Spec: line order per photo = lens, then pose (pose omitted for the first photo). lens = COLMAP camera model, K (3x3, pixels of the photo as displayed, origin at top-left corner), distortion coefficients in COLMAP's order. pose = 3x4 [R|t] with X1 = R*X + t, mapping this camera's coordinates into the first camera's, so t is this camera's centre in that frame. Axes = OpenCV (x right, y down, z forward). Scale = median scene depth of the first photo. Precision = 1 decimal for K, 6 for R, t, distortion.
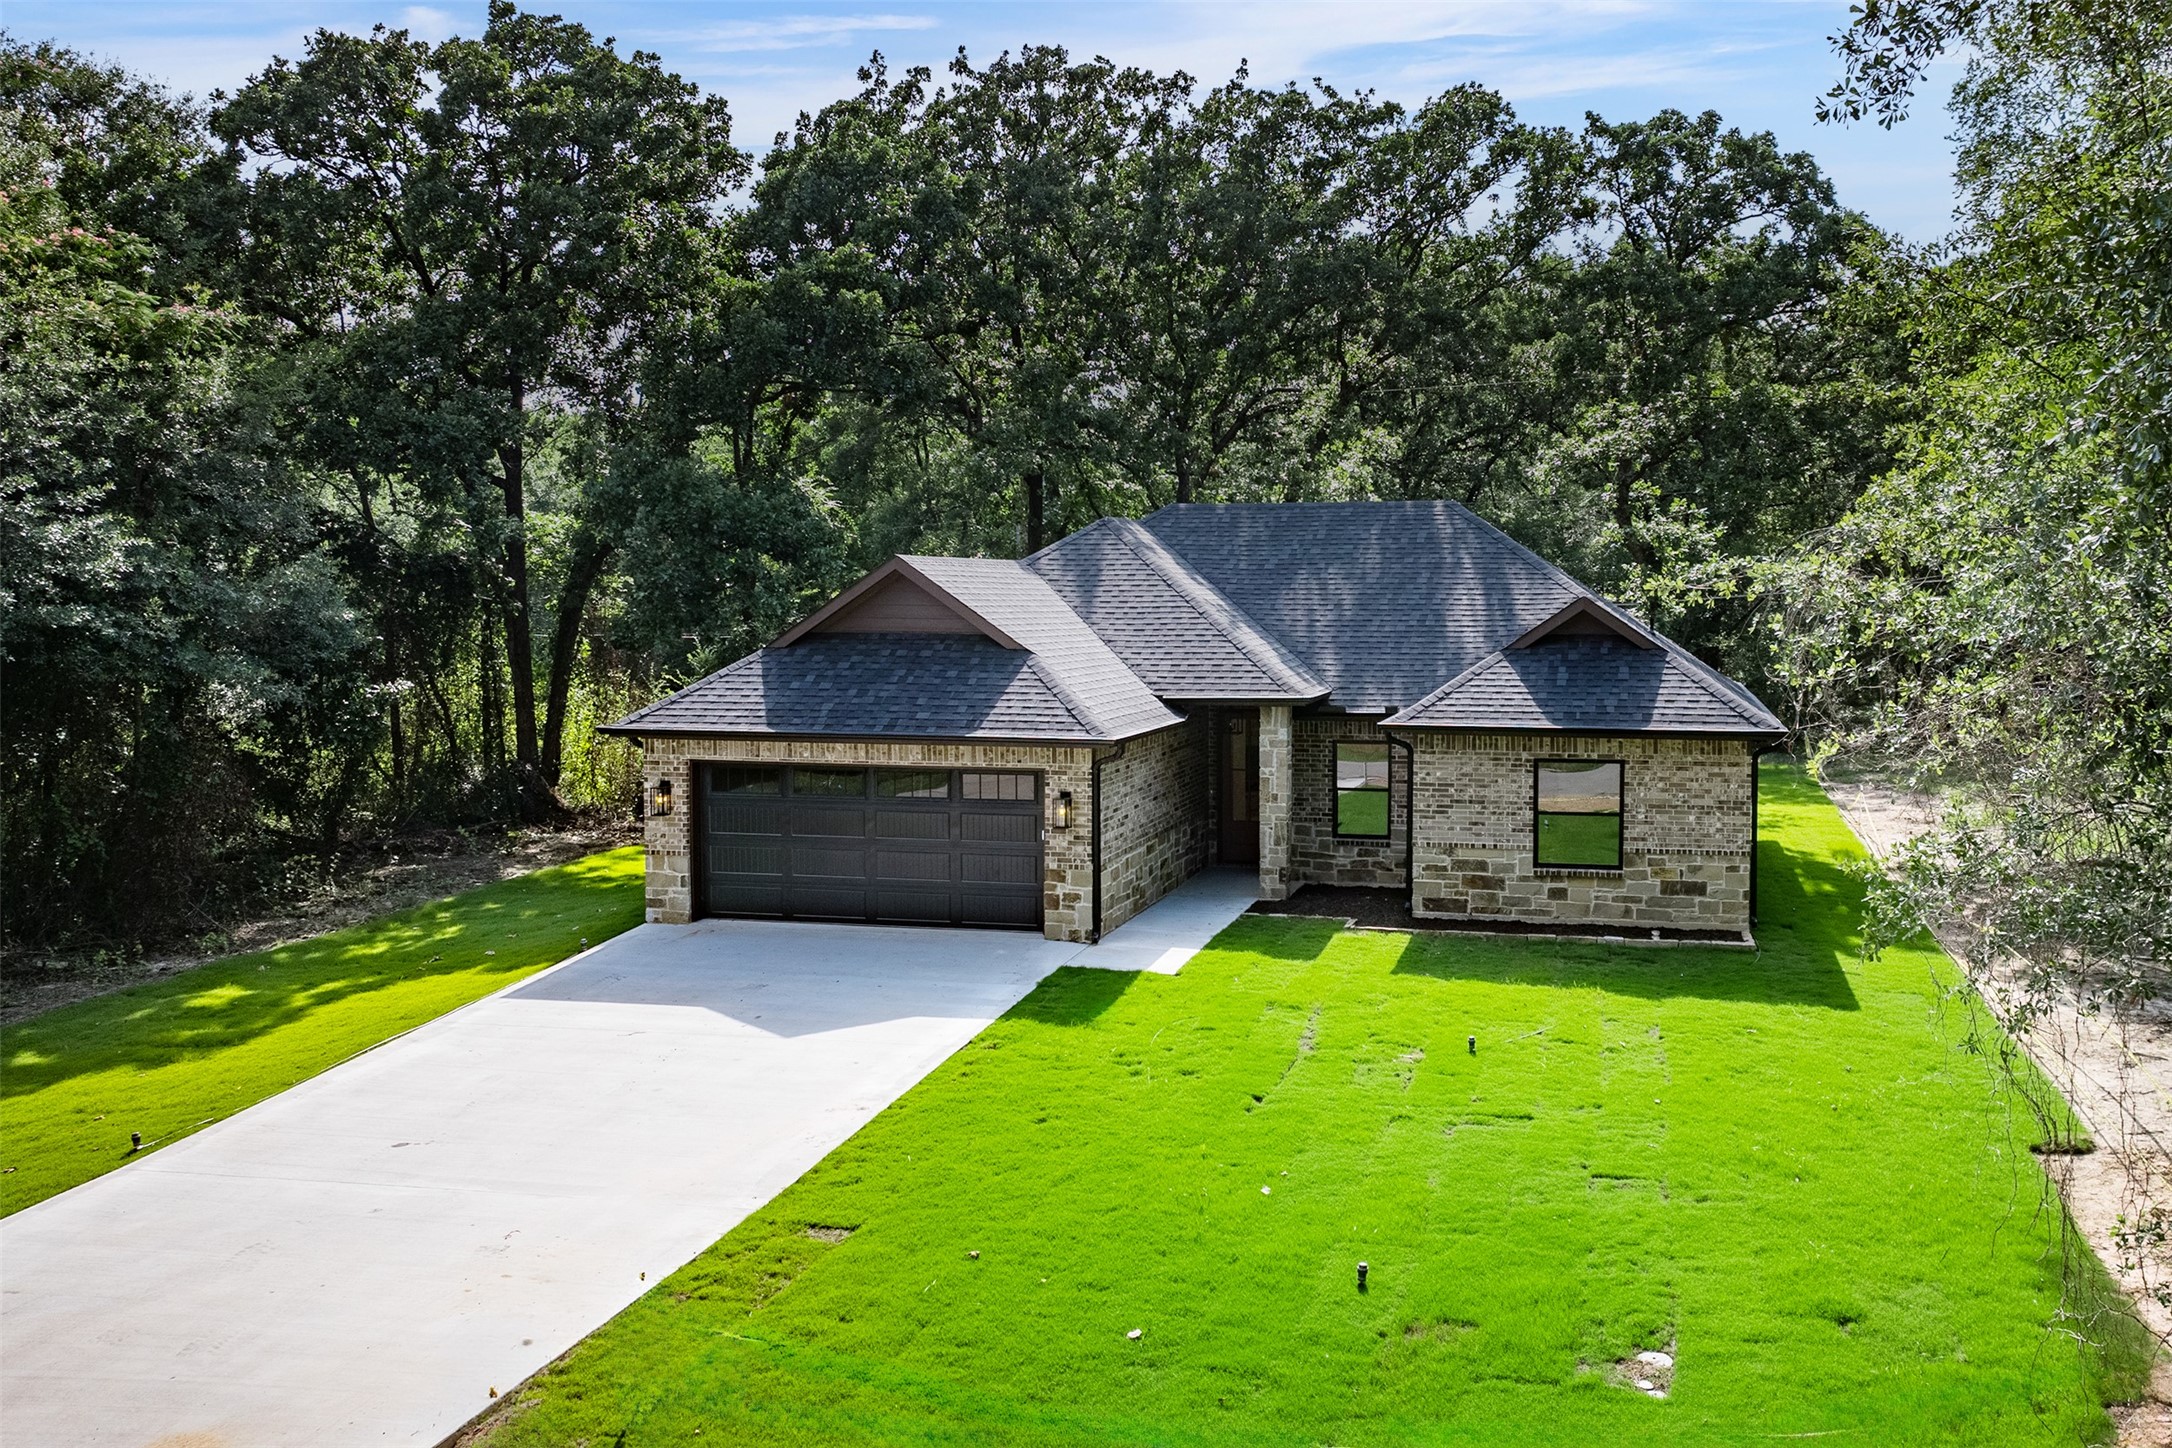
lens RADIAL K [[2549.9, 0, 1086.2], [0, 2549.9, 555.6], [0, 0, 1]] dist [-0.032149, 0.003315]
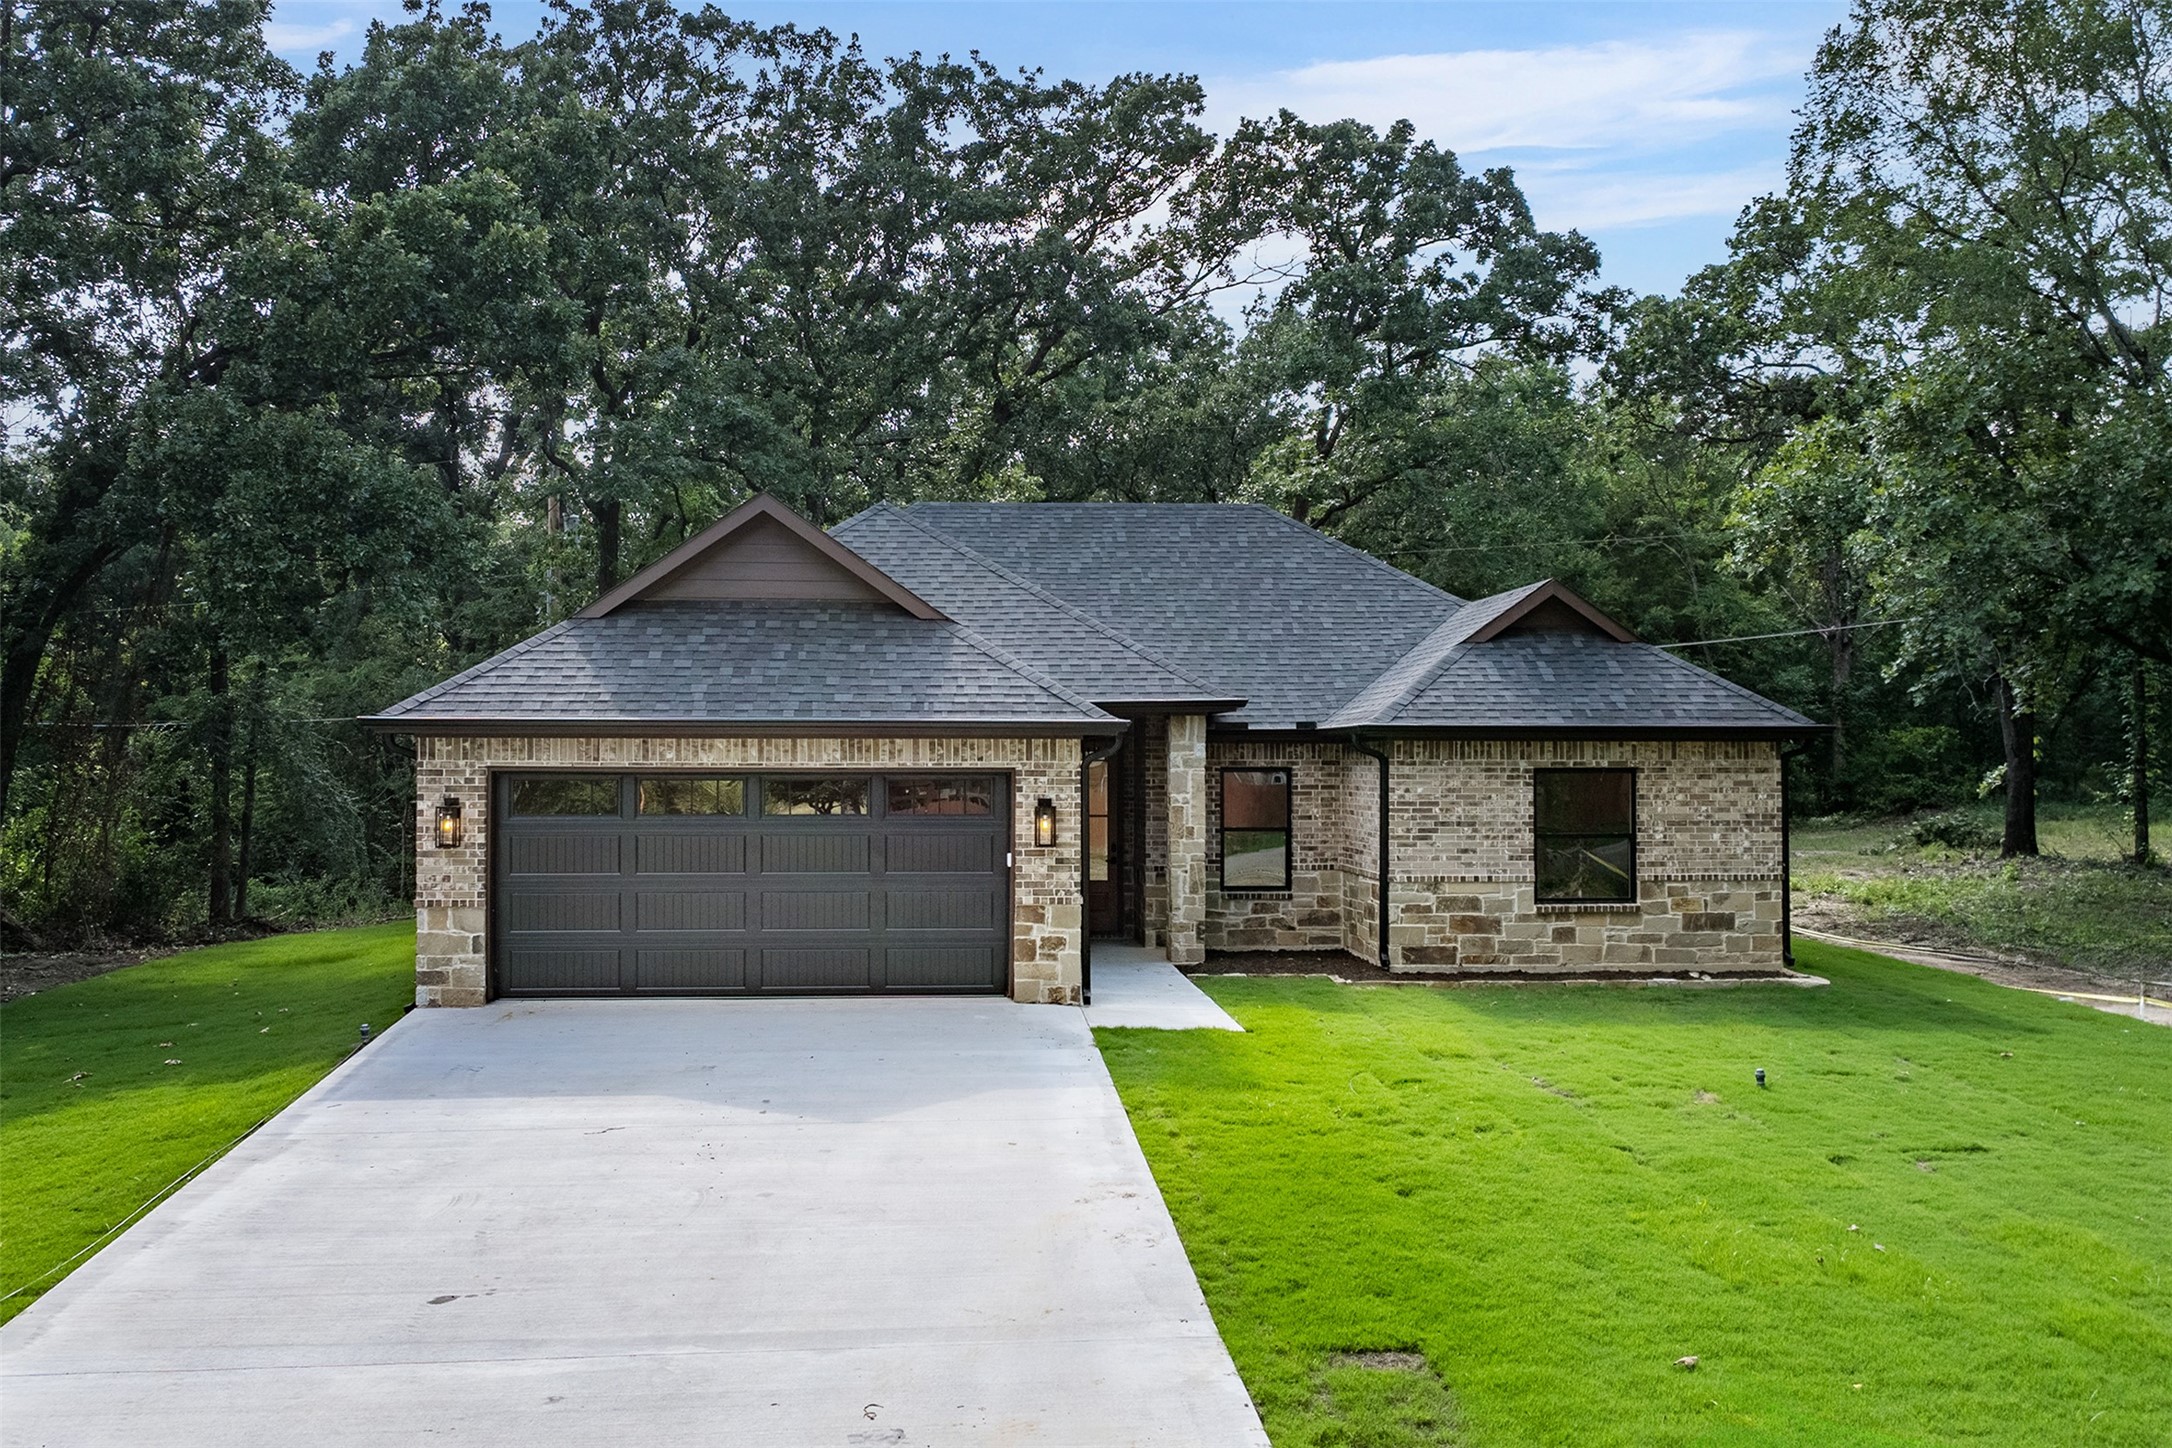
lens RADIAL K [[2549.9, 0, 1086.2], [0, 2549.9, 555.6], [0, 0, 1]] dist [-0.032149, 0.003315]
pose [[0.936589, 0.027290, 0.349366, -0.246253], [0.003690, 0.996140, -0.087705, 0.083745], [-0.350411, 0.083433, 0.932872, 0.289507]]
